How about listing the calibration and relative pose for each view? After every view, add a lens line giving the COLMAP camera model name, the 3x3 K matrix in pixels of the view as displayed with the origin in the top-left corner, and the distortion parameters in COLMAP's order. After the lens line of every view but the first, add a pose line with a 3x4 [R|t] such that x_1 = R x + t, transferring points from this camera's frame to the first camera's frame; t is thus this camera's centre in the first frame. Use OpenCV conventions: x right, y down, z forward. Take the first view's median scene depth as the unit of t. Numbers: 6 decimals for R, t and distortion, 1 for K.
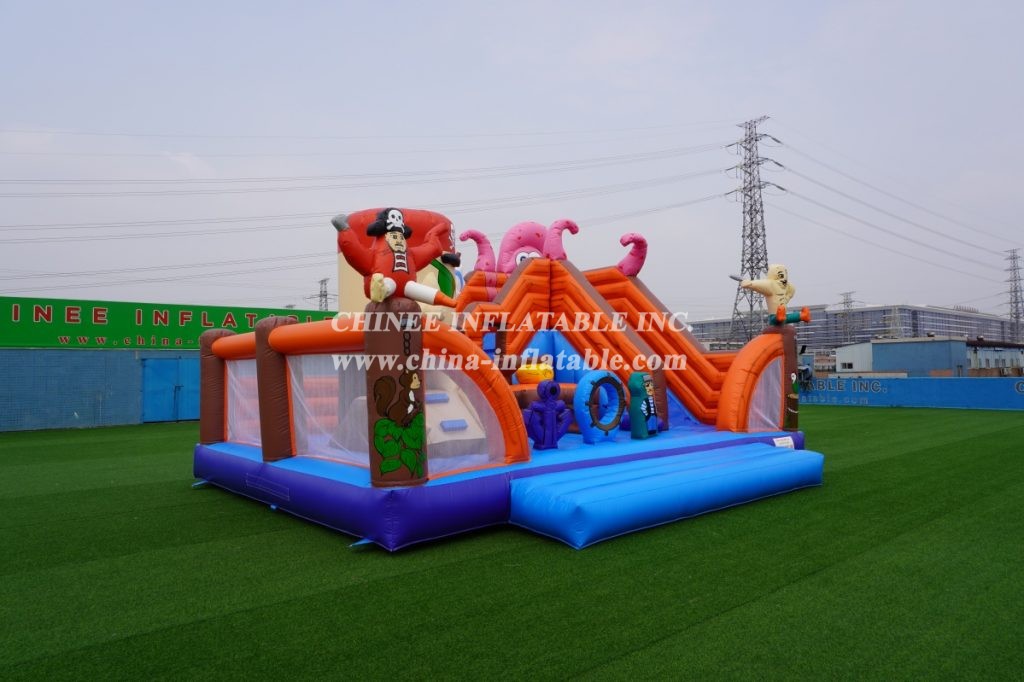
lens RADIAL K [[687.9, 0, 511.7], [0, 687.9, 370.9], [0, 0, 1]] dist [-0.042827, -0.000609]
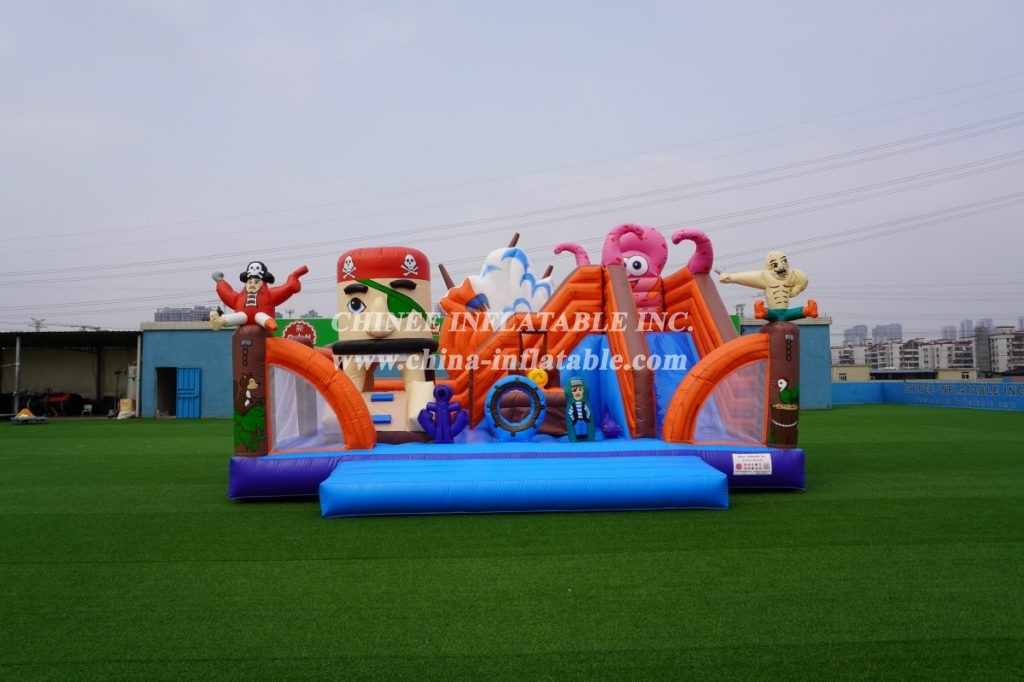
lens RADIAL K [[687.9, 0, 511.7], [0, 687.9, 370.9], [0, 0, 1]] dist [-0.042827, -0.000609]
pose [[0.785771, 0.001914, -0.618514, 0.752472], [-0.000812, 0.999998, 0.002063, -0.009673], [0.618517, -0.001118, 0.785771, 0.144591]]
